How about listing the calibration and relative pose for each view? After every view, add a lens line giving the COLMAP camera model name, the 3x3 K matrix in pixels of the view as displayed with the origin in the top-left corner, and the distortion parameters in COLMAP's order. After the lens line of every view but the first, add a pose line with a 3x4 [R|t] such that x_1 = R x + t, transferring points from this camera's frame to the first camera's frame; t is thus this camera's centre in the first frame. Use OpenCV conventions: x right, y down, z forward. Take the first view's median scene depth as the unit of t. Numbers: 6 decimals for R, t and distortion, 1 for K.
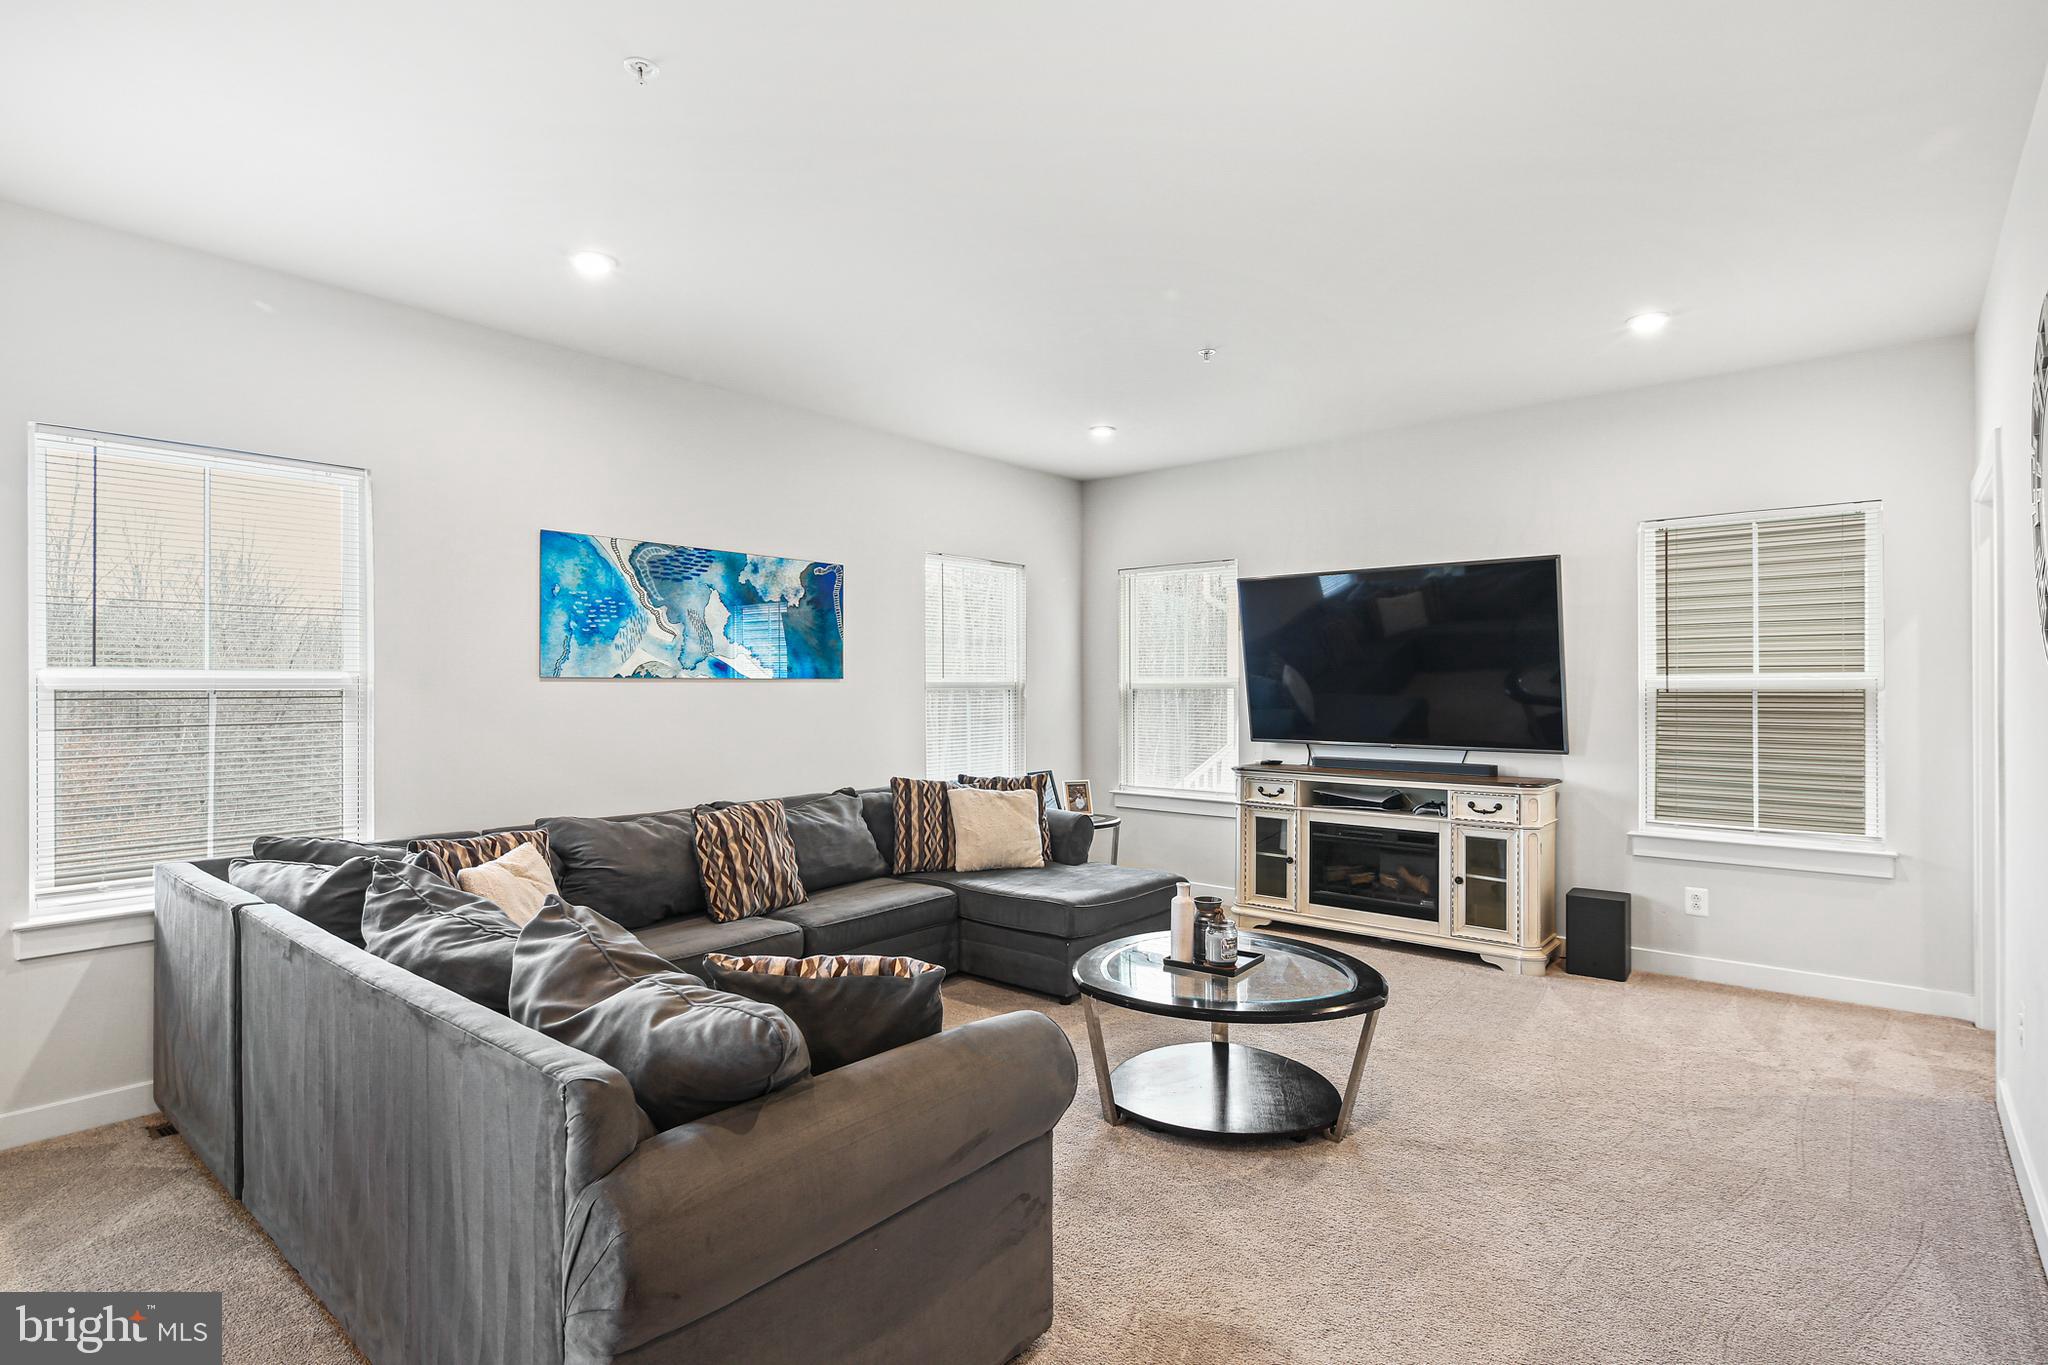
lens RADIAL K [[1008.7, 0, 1032.9], [0, 1008.7, 676.8], [0, 0, 1]] dist [0.000848, -0.000913]
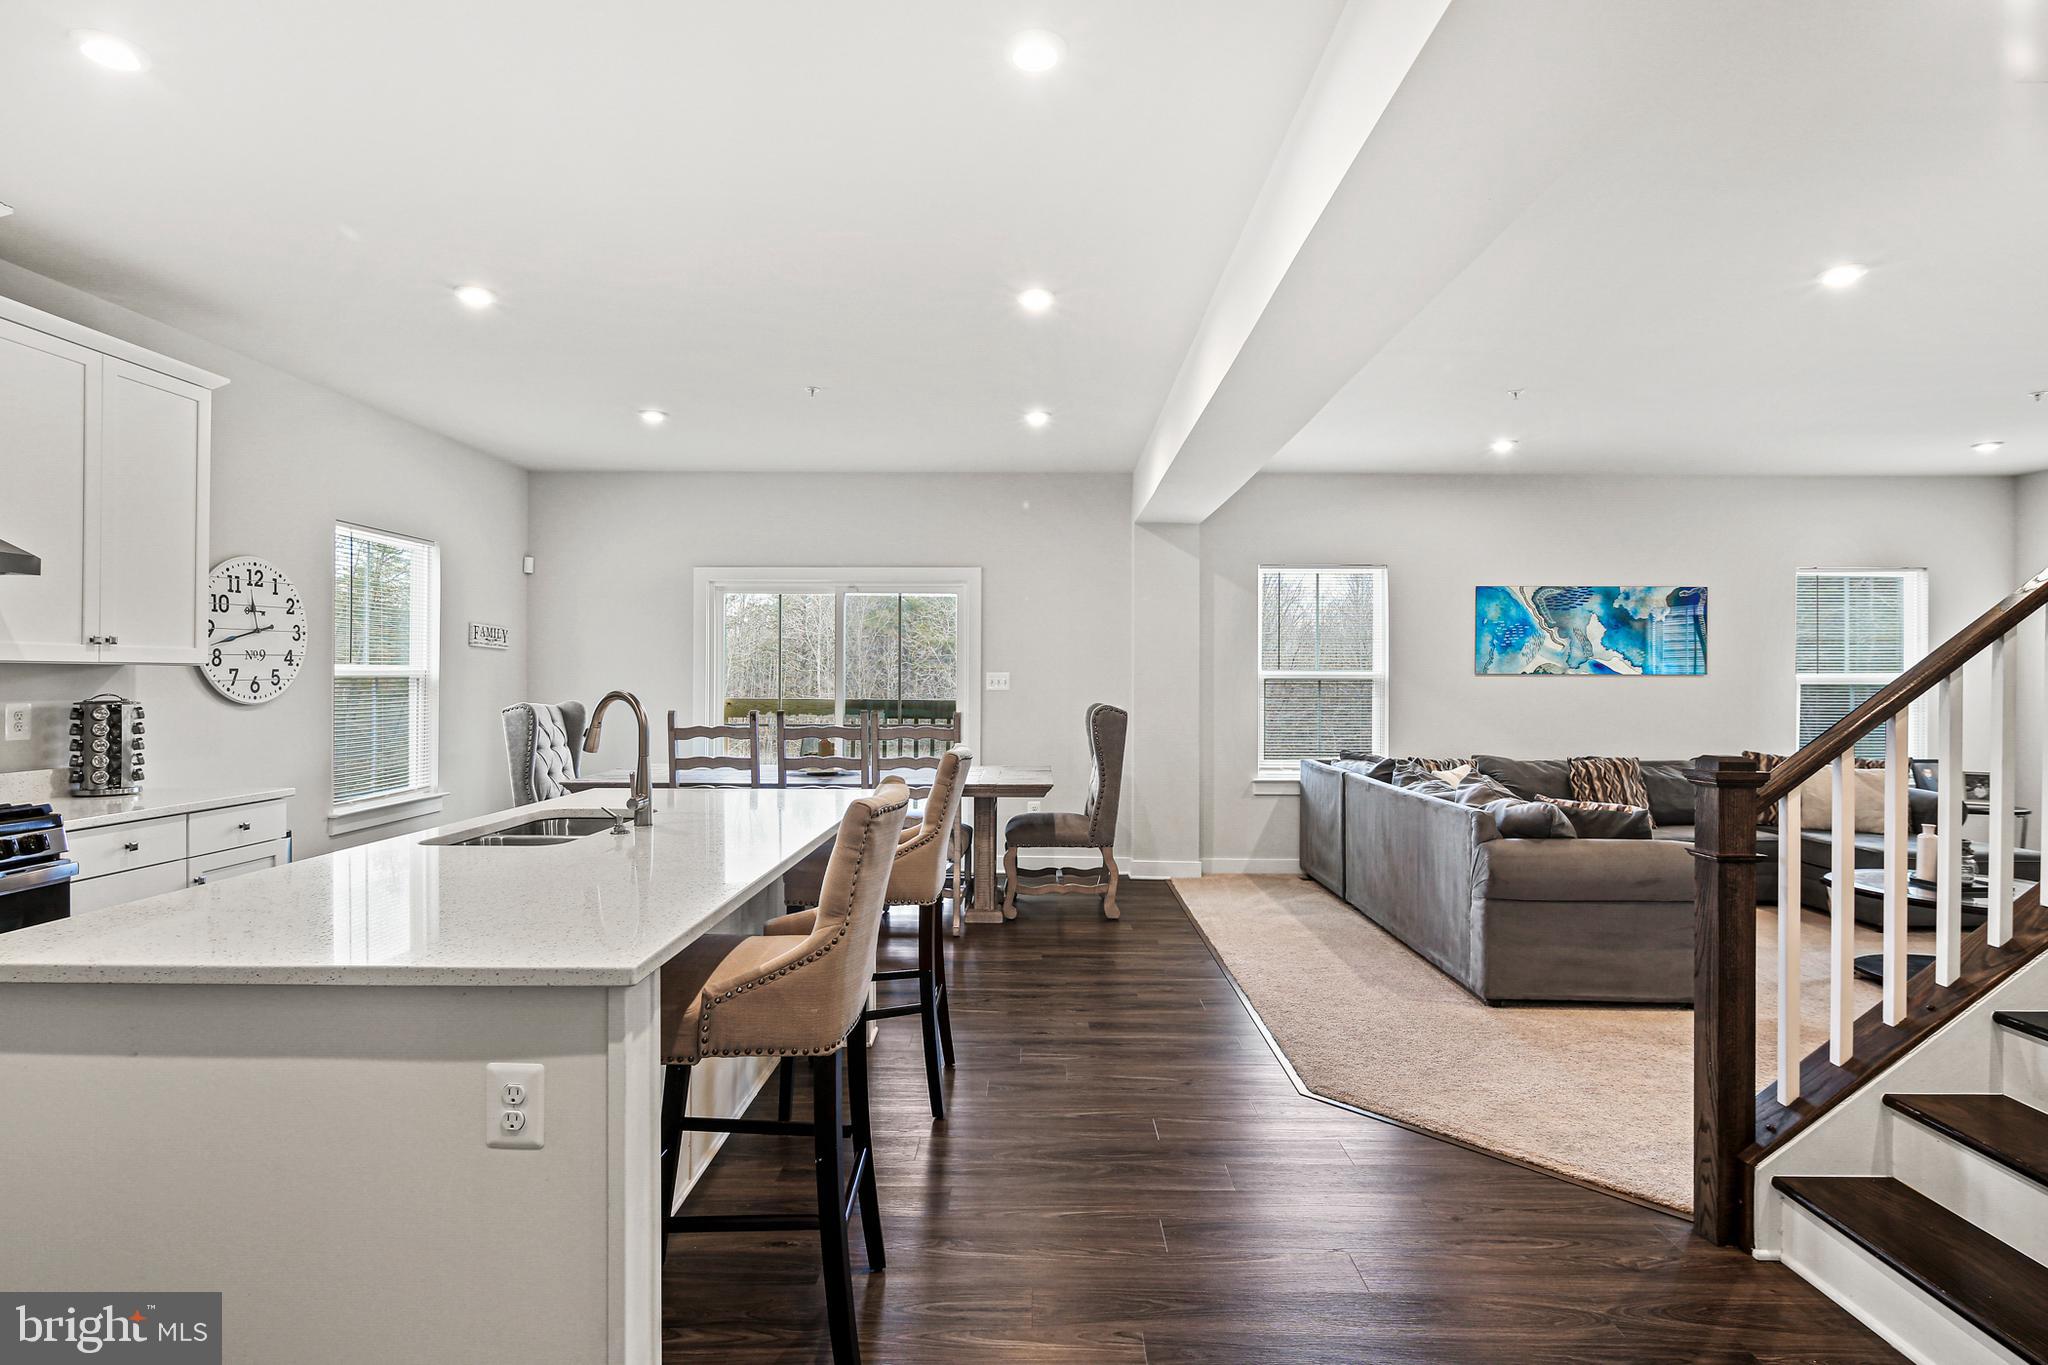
lens RADIAL K [[1000.8, 0, 1026.6], [0, 1000.8, 679.4], [0, 0, 1]] dist [-0.001689, -0.001304]
pose [[0.628375, 0.004150, -0.777900, 0.317482], [0.001750, 0.999976, 0.006748, -0.002811], [0.777909, -0.005601, 0.628352, -0.590519]]
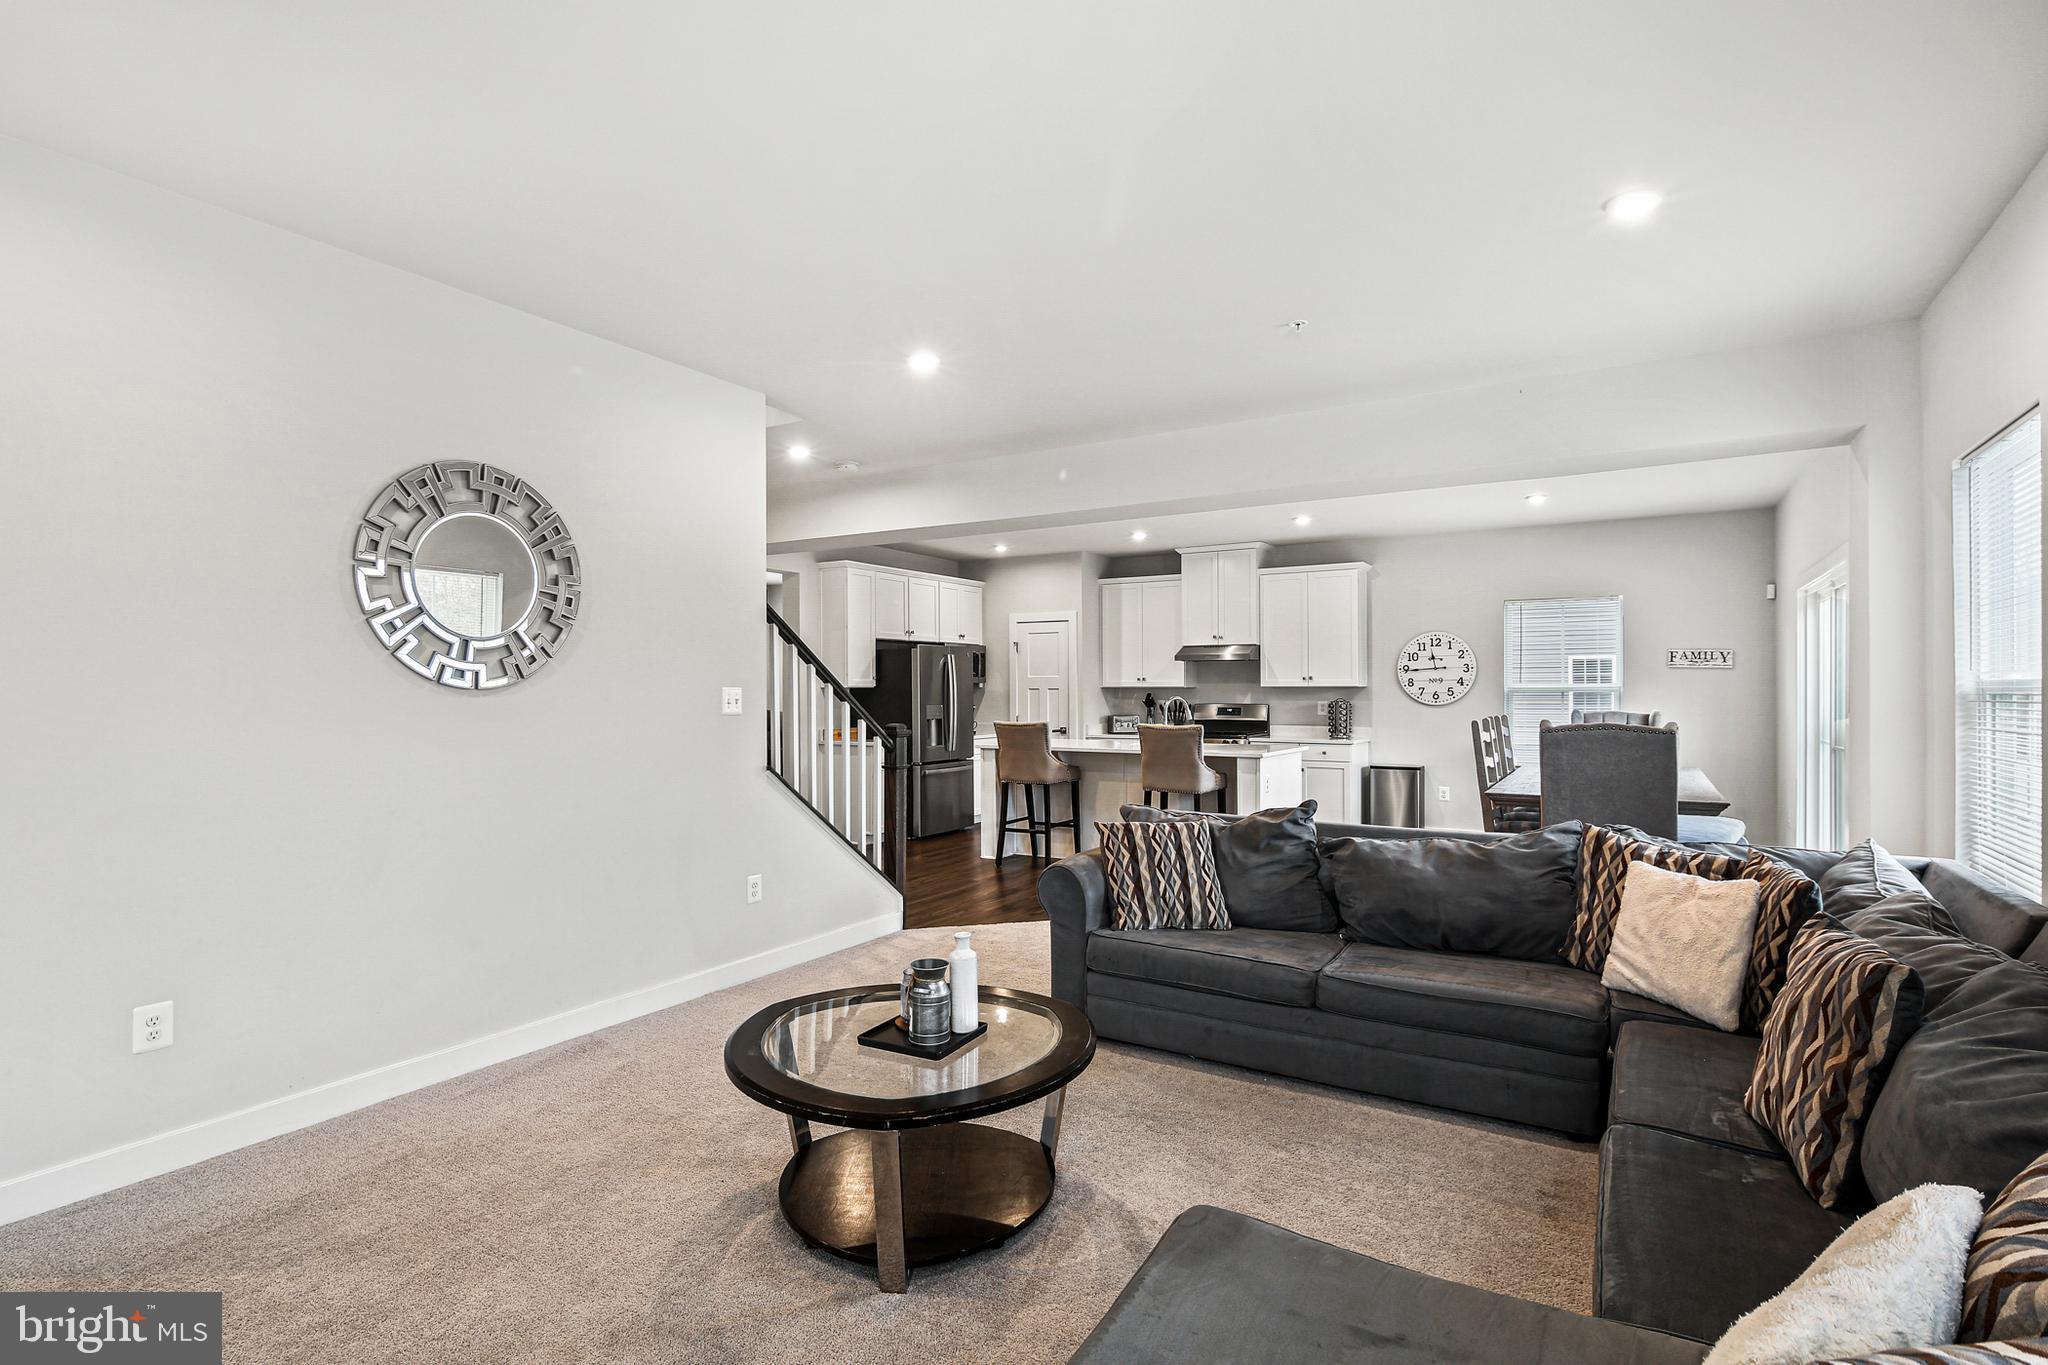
lens RADIAL K [[1000.8, 0, 1026.6], [0, 1000.8, 679.4], [0, 0, 1]] dist [-0.001689, -0.001304]
pose [[-0.989599, -0.000864, -0.143851, 0.151905], [0.001934, 0.999812, -0.019307, 0.013304], [0.143841, -0.019384, -0.989411, 1.349073]]
